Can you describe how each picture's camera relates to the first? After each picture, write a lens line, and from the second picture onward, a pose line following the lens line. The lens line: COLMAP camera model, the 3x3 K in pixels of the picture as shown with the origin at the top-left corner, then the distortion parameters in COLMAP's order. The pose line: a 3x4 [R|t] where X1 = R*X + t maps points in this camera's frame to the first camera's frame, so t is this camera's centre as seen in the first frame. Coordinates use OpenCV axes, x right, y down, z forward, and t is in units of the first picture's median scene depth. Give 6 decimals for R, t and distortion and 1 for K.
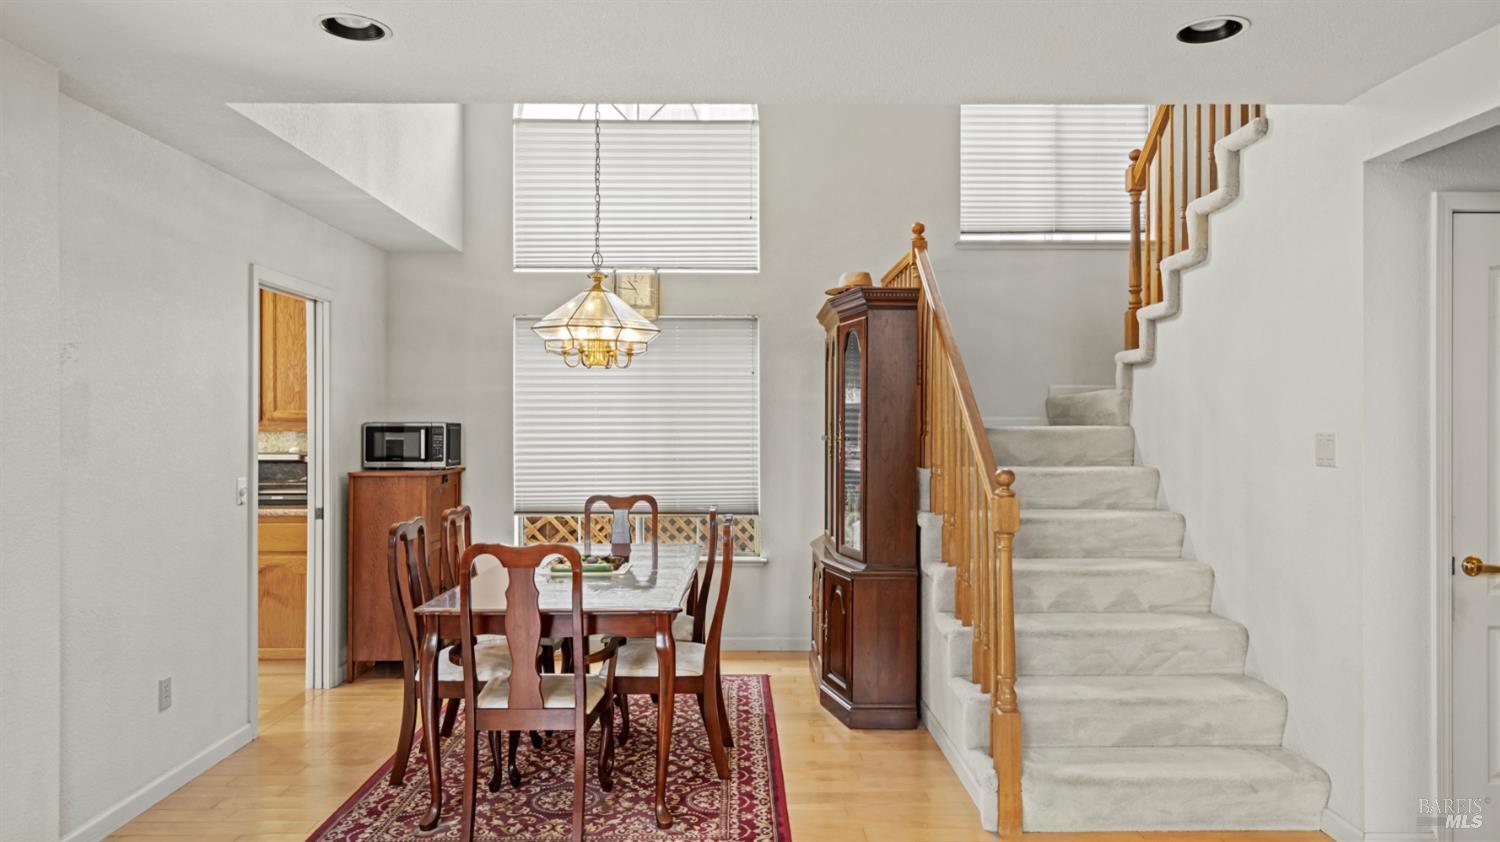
lens RADIAL K [[959.0, 0, 751.3], [0, 959.0, 424.7], [0, 0, 1]] dist [-0.005866, 0.012294]
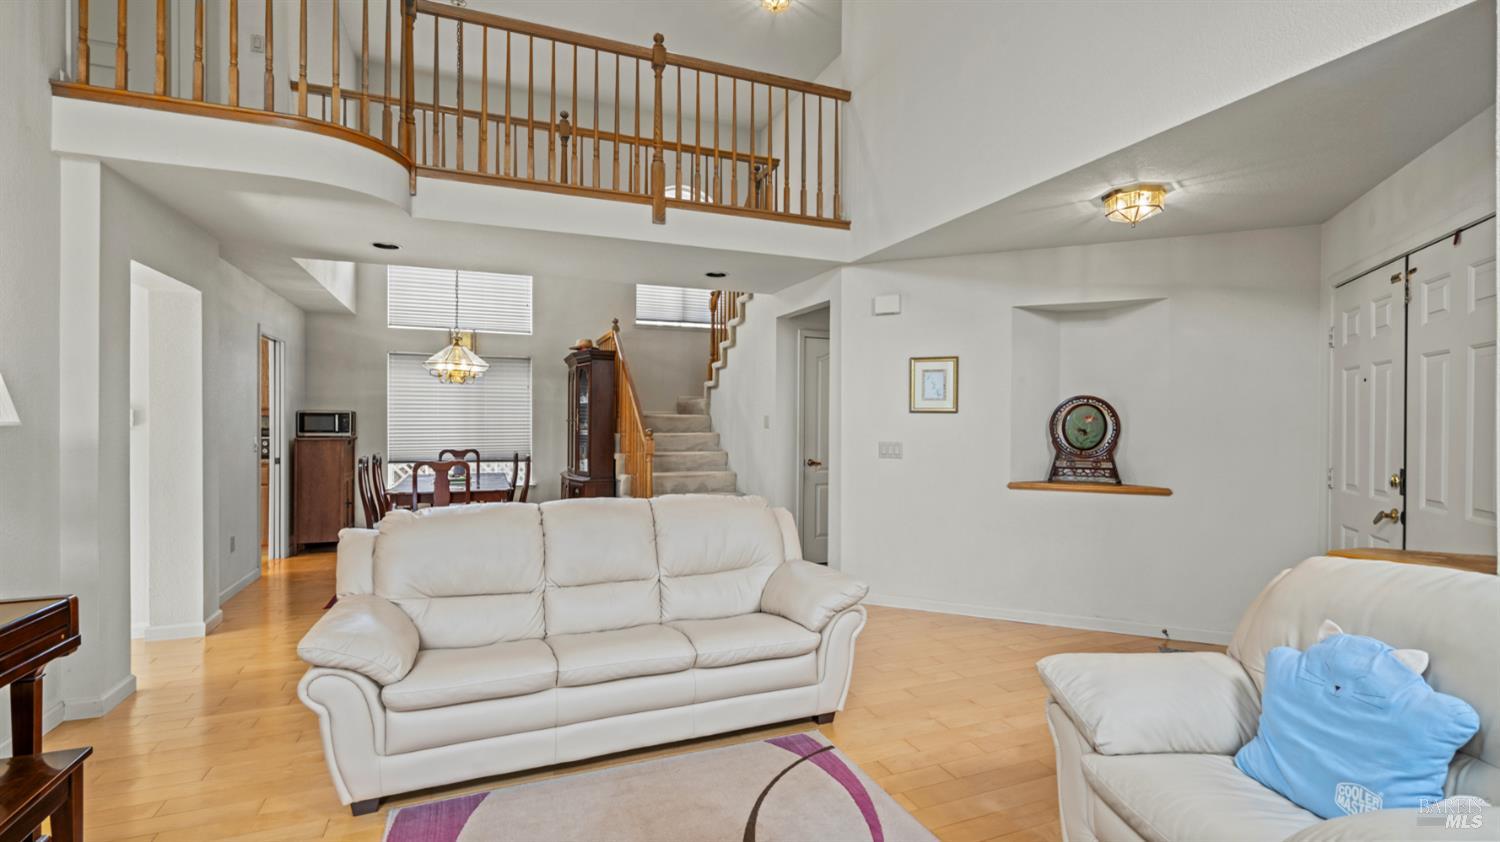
lens RADIAL K [[681.8, 0, 752.0], [0, 681.8, 421.1], [0, 0, 1]] dist [-0.032082, 0.010445]
pose [[0.932658, 0.004814, 0.360729, -0.086593], [-0.004246, 0.999988, -0.002367, 0.019025], [-0.360736, 0.000676, 0.932668, -0.518185]]
